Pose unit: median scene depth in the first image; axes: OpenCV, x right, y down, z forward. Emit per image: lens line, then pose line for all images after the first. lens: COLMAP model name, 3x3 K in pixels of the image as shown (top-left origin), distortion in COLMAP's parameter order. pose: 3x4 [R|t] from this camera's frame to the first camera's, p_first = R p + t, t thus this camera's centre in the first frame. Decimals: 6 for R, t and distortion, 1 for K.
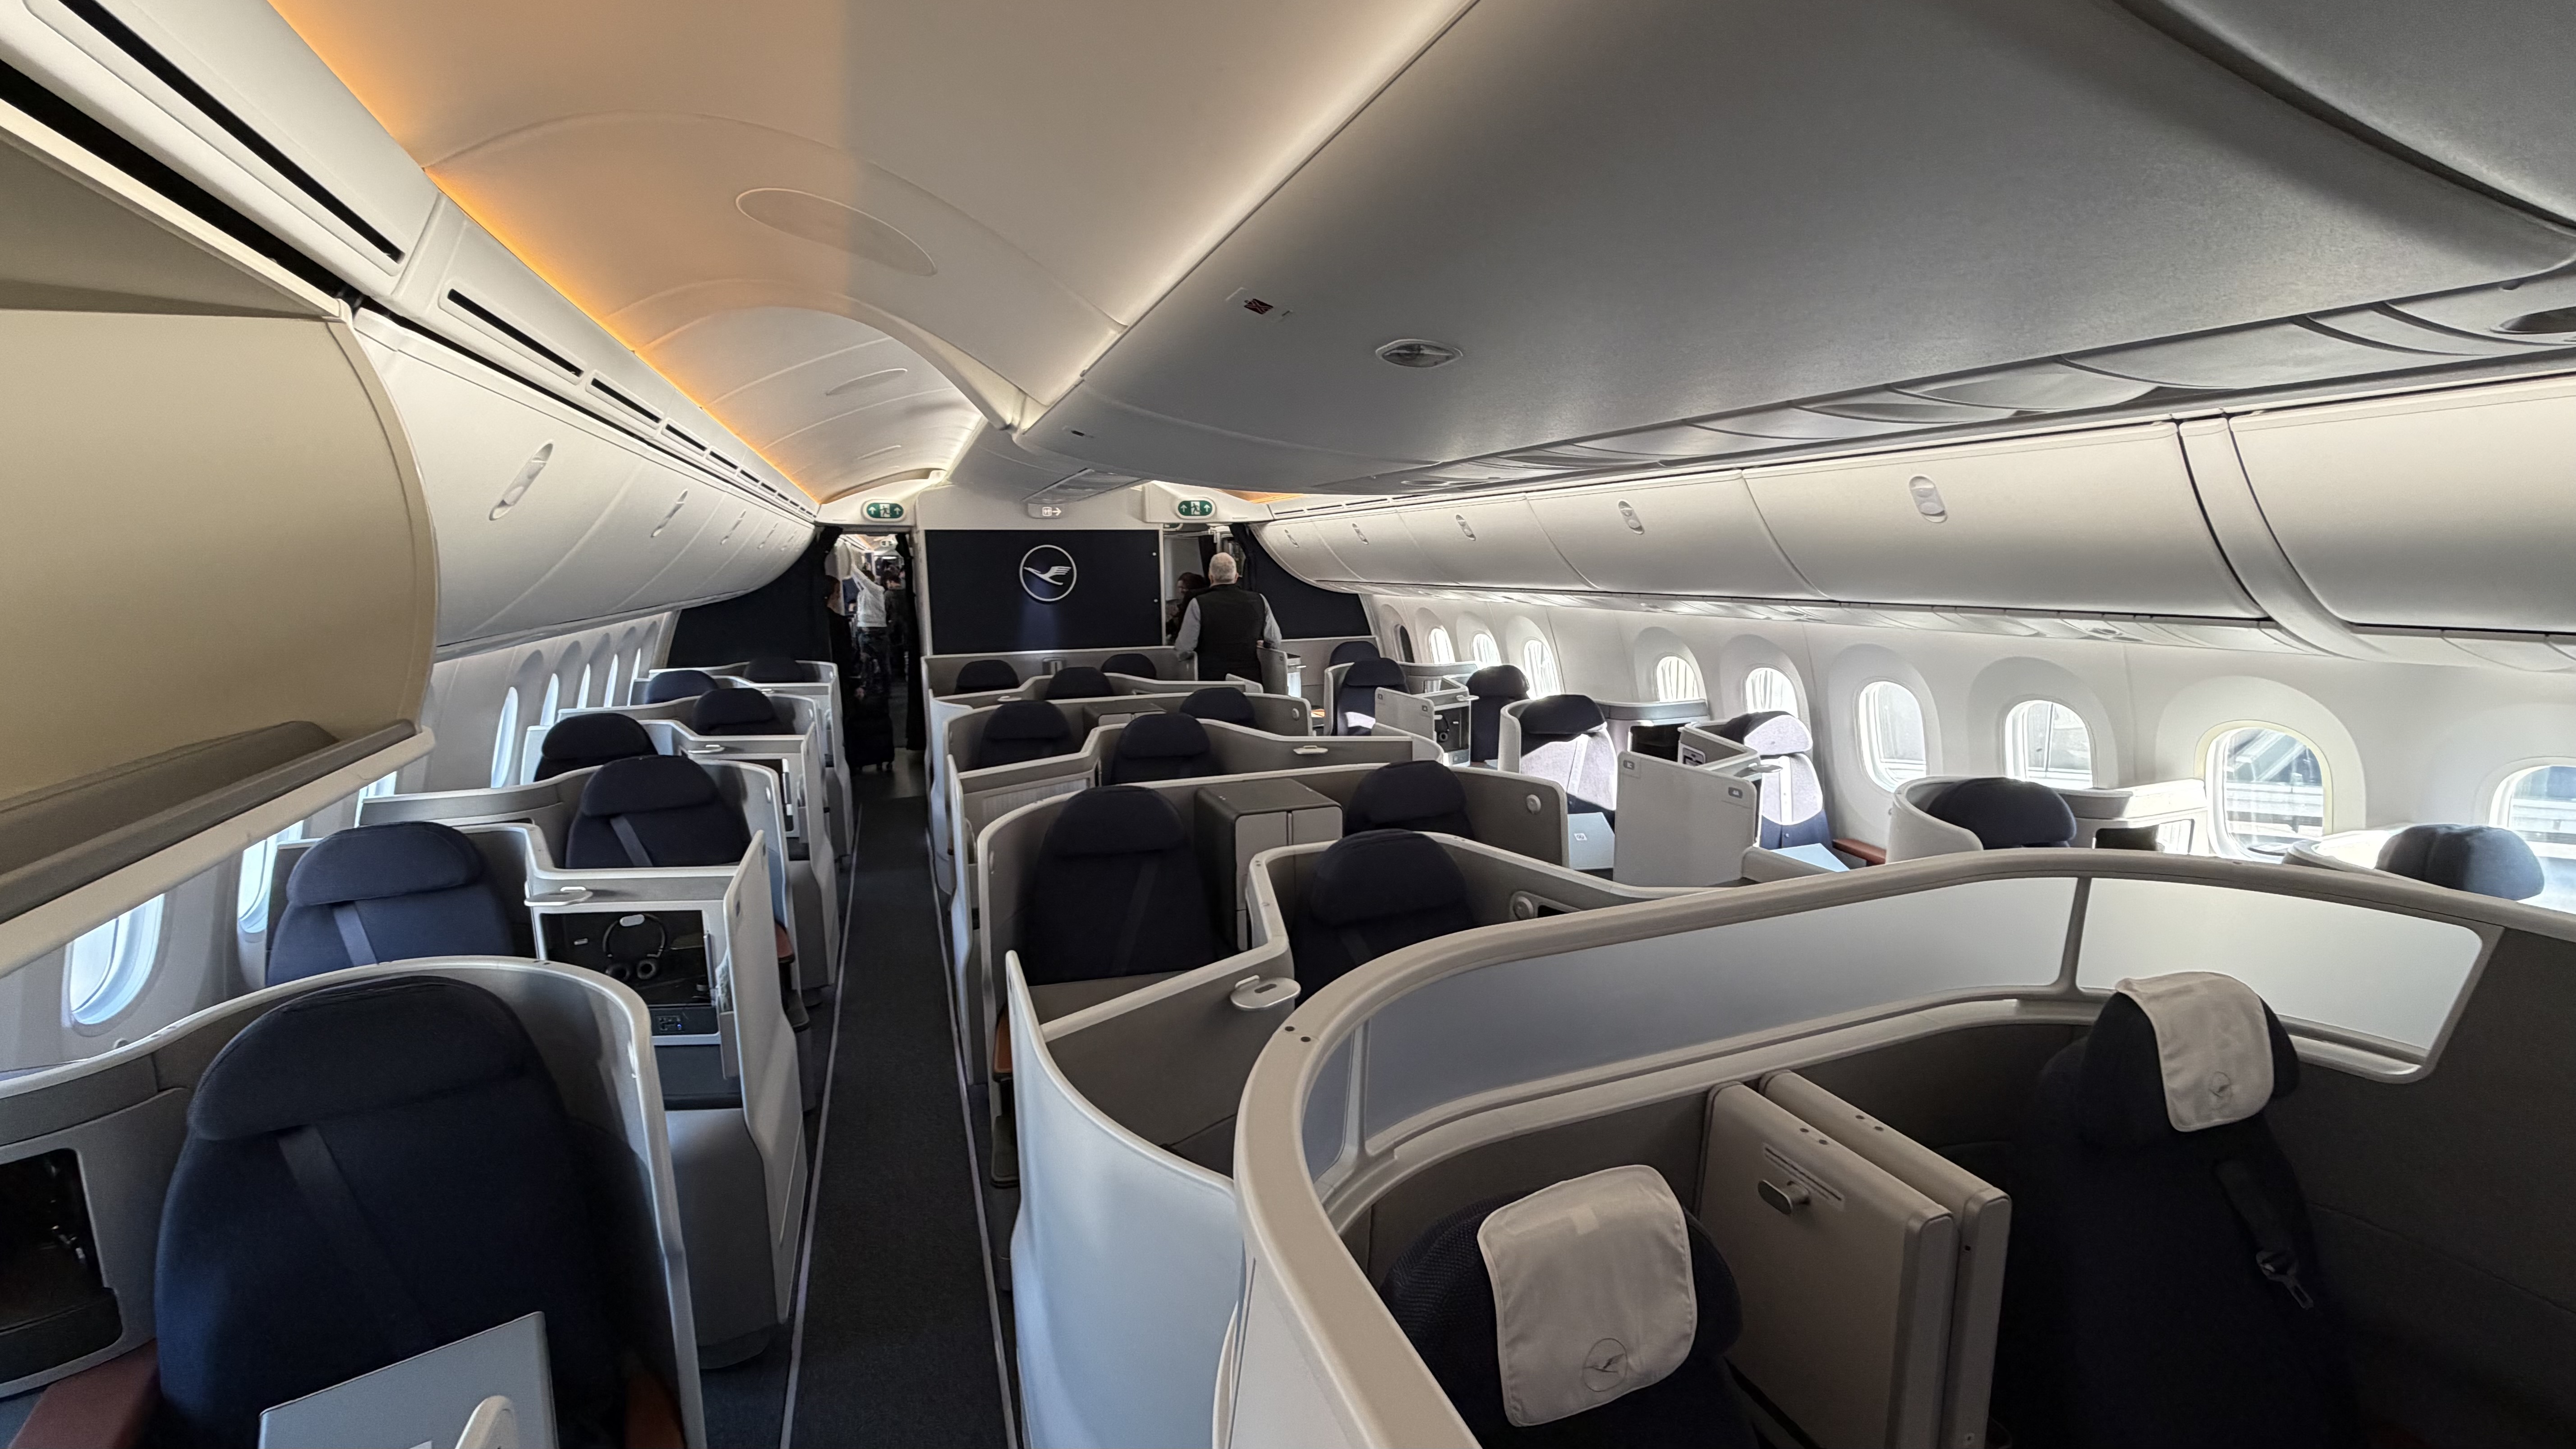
lens RADIAL K [[1027.4, 0, 1288.0], [0, 1027.4, 724.5], [0, 0, 1]] dist [0.001662, 0.000306]
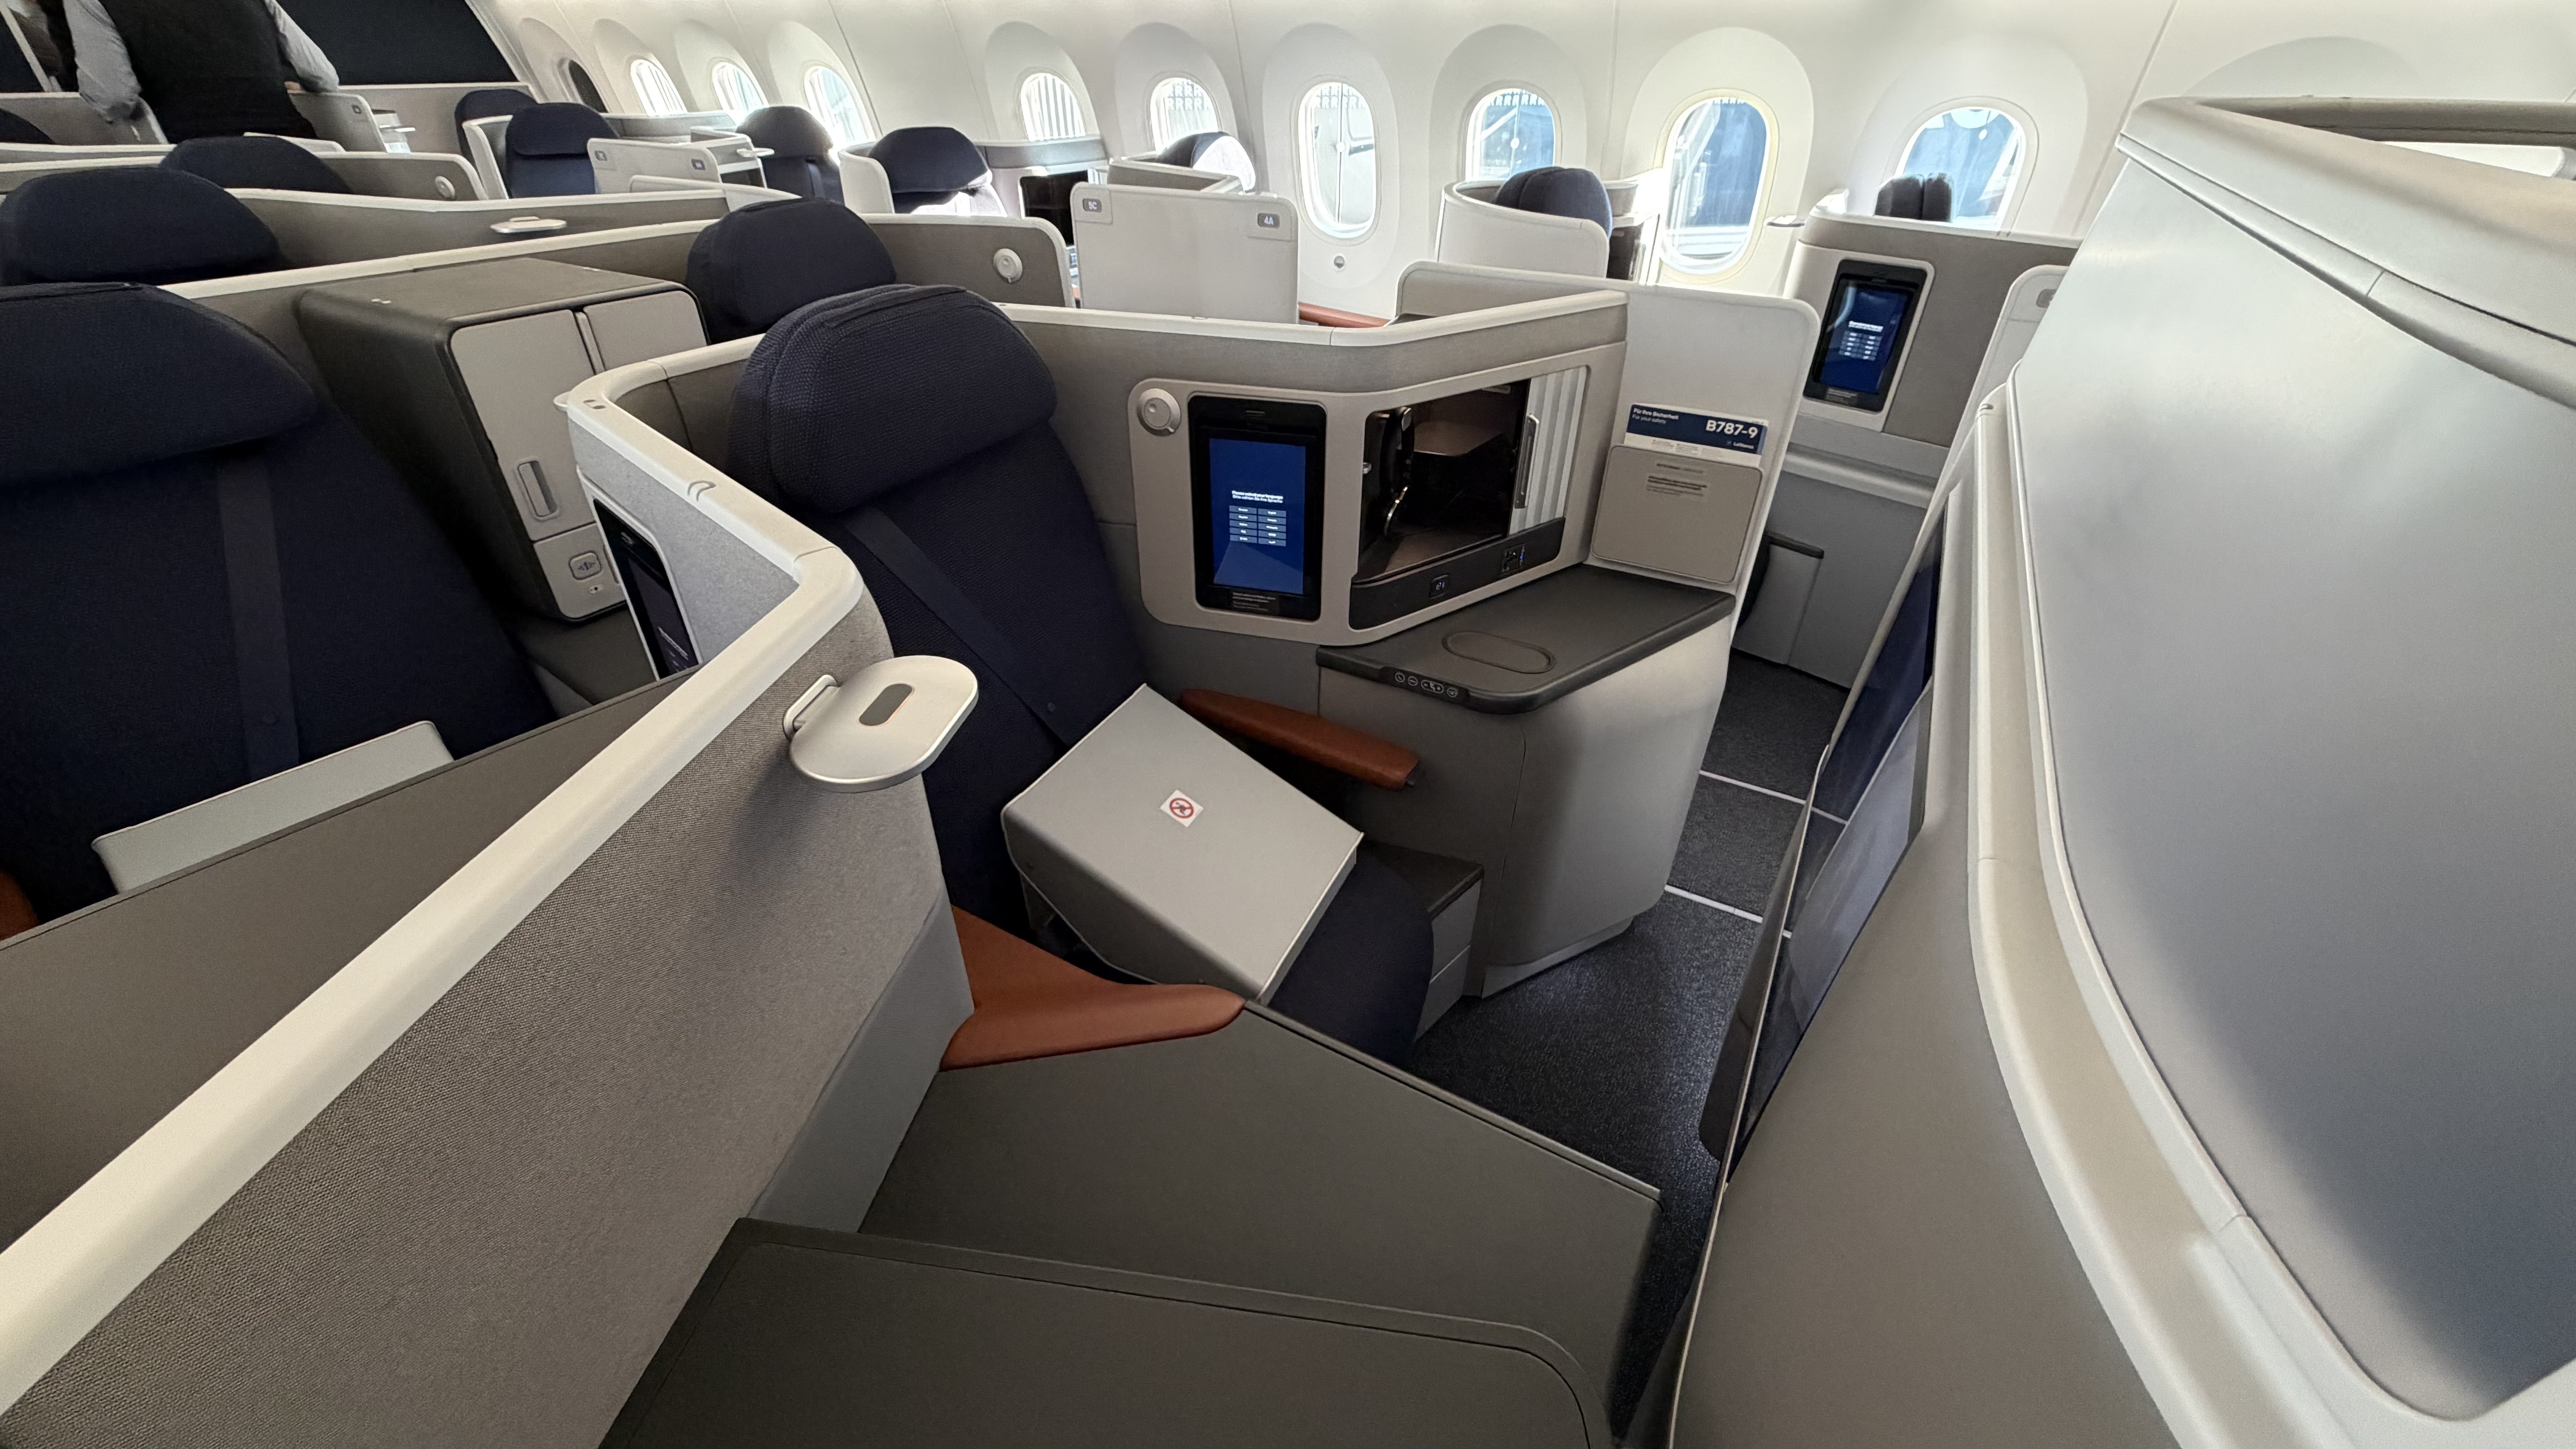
lens RADIAL K [[1027.4, 0, 1288.0], [0, 1027.4, 724.5], [0, 0, 1]] dist [0.001662, 0.000306]
pose [[0.775806, -0.327398, 0.539385, -0.037942], [0.074493, 0.896395, 0.436952, 0.045055], [-0.626559, -0.298809, 0.719817, 0.242867]]
